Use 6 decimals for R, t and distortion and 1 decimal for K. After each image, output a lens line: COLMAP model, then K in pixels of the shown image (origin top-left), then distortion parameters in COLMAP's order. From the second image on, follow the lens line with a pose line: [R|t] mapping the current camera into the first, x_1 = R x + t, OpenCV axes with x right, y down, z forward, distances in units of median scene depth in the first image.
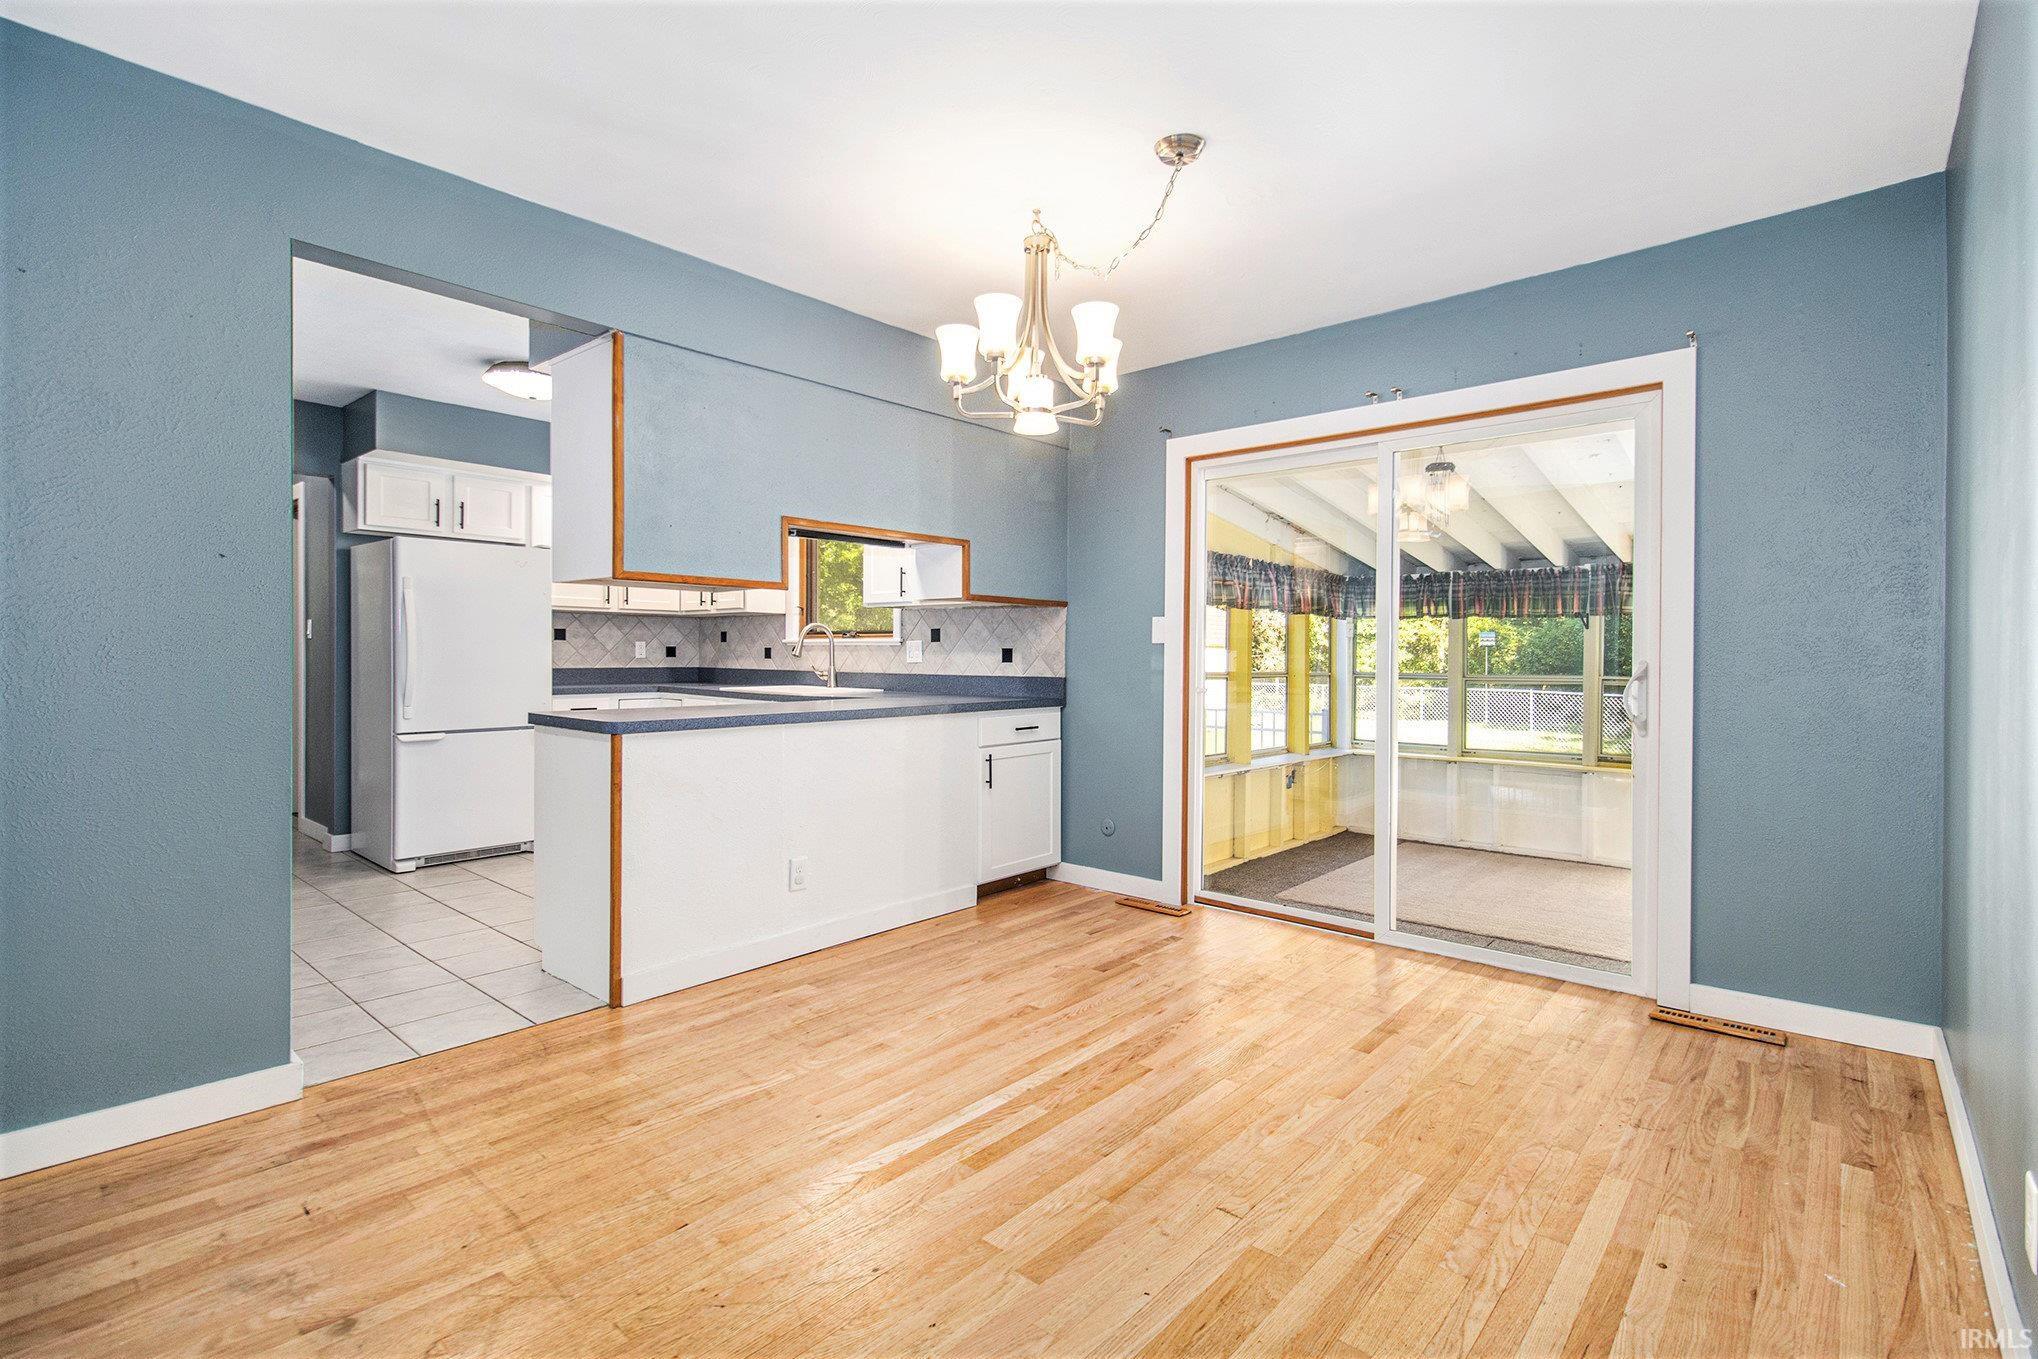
lens RADIAL K [[950.1, 0, 1020.8], [0, 950.1, 651.8], [0, 0, 1]] dist [-0.003318, -0.001427]
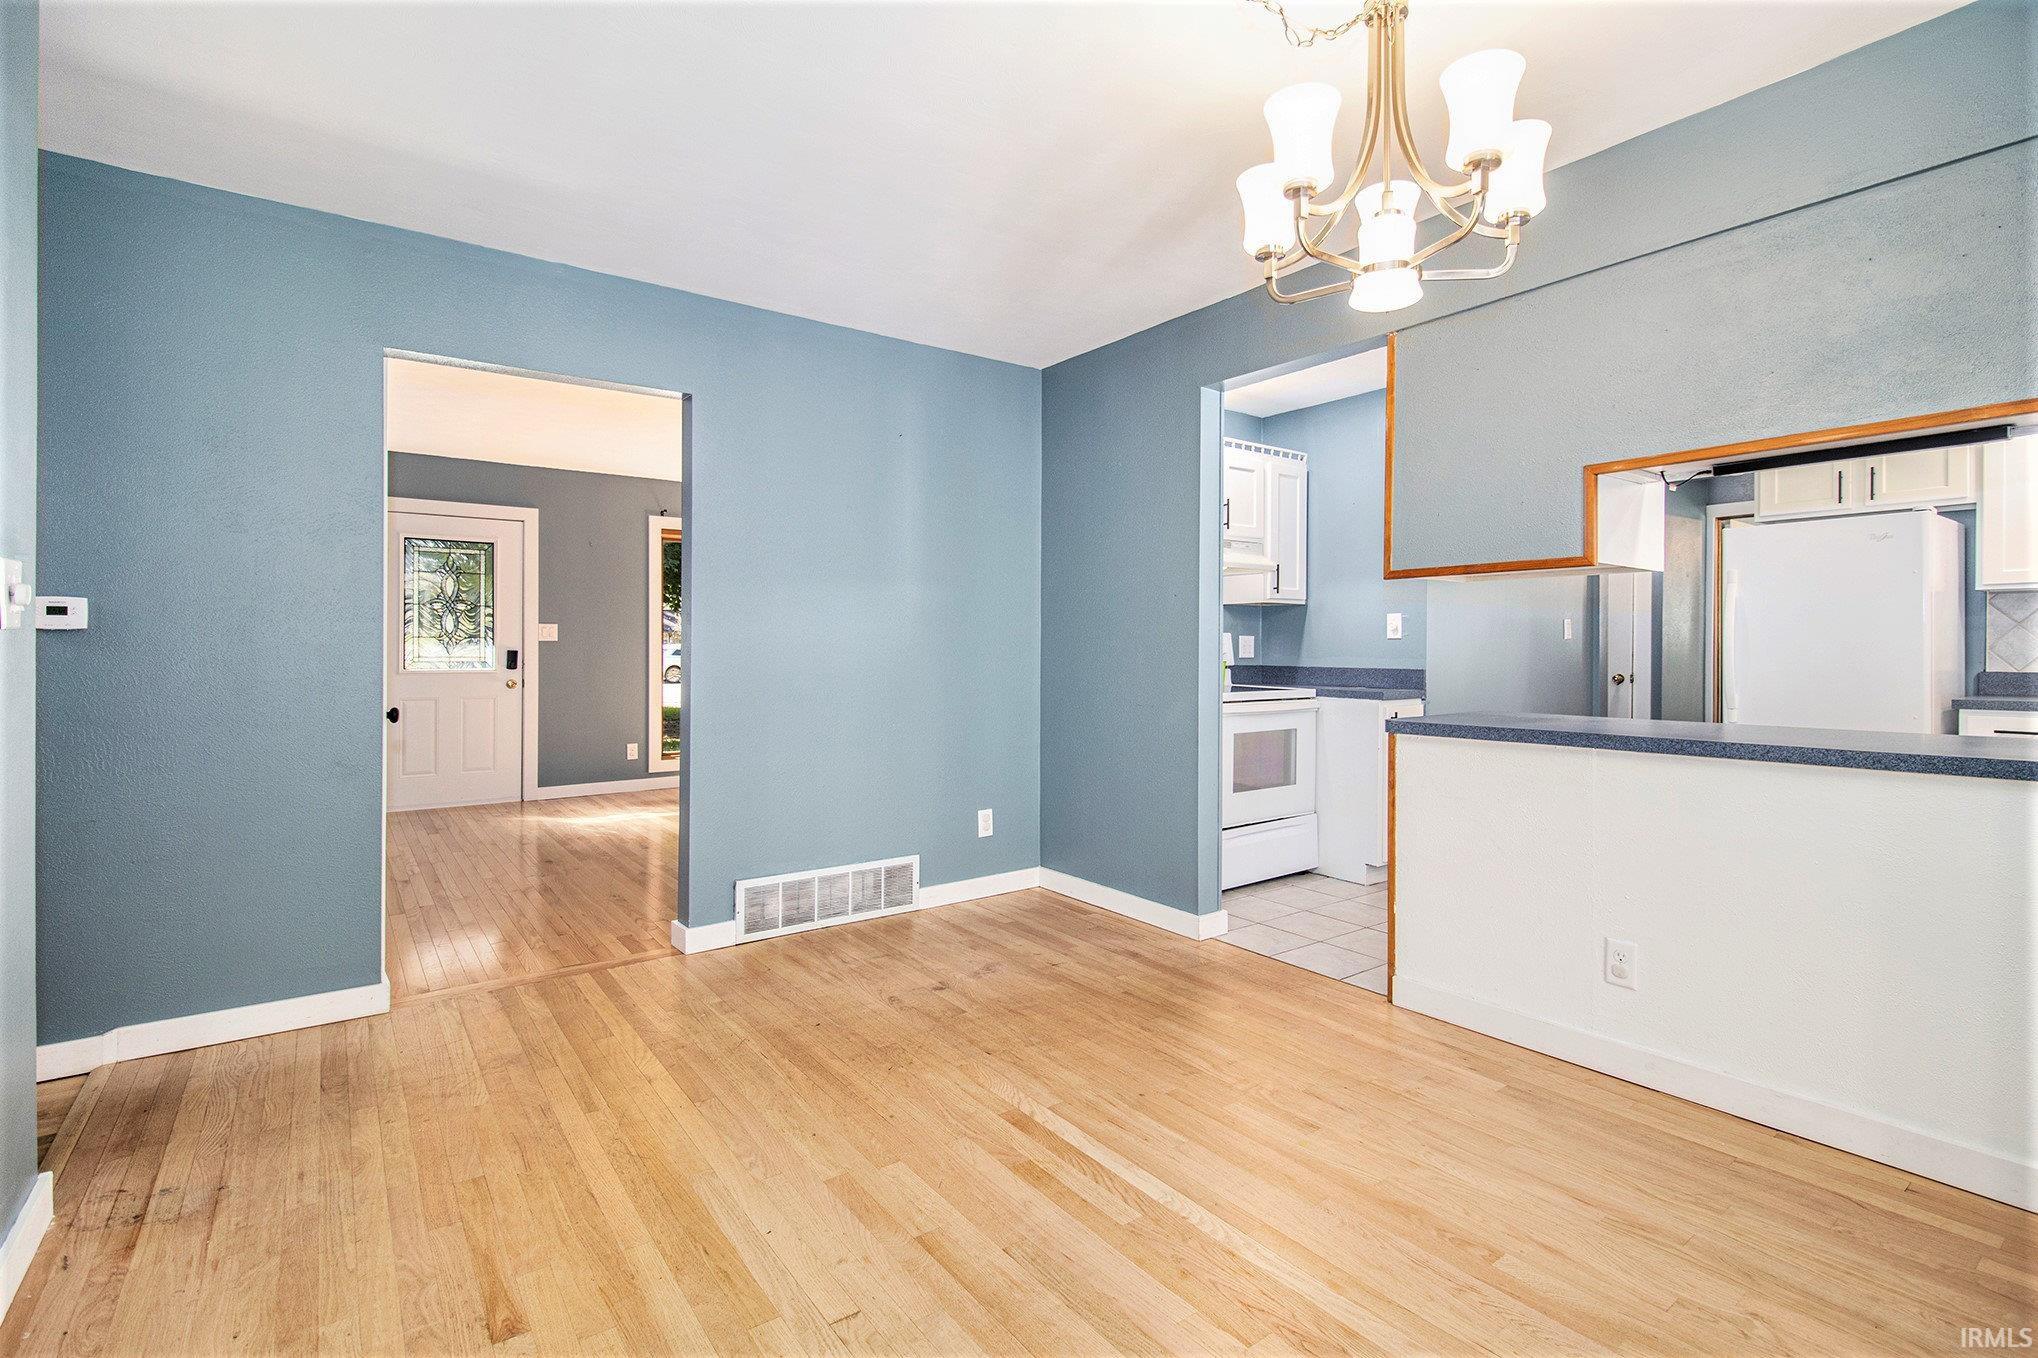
lens RADIAL K [[950.1, 0, 1020.8], [0, 950.1, 651.3], [0, 0, 1]] dist [-0.003318, -0.001427]
pose [[-0.195536, 0.002665, -0.980693, 0.743595], [-0.002339, 0.999992, 0.003184, 0.007037], [0.980694, 0.002917, -0.195528, 0.976971]]
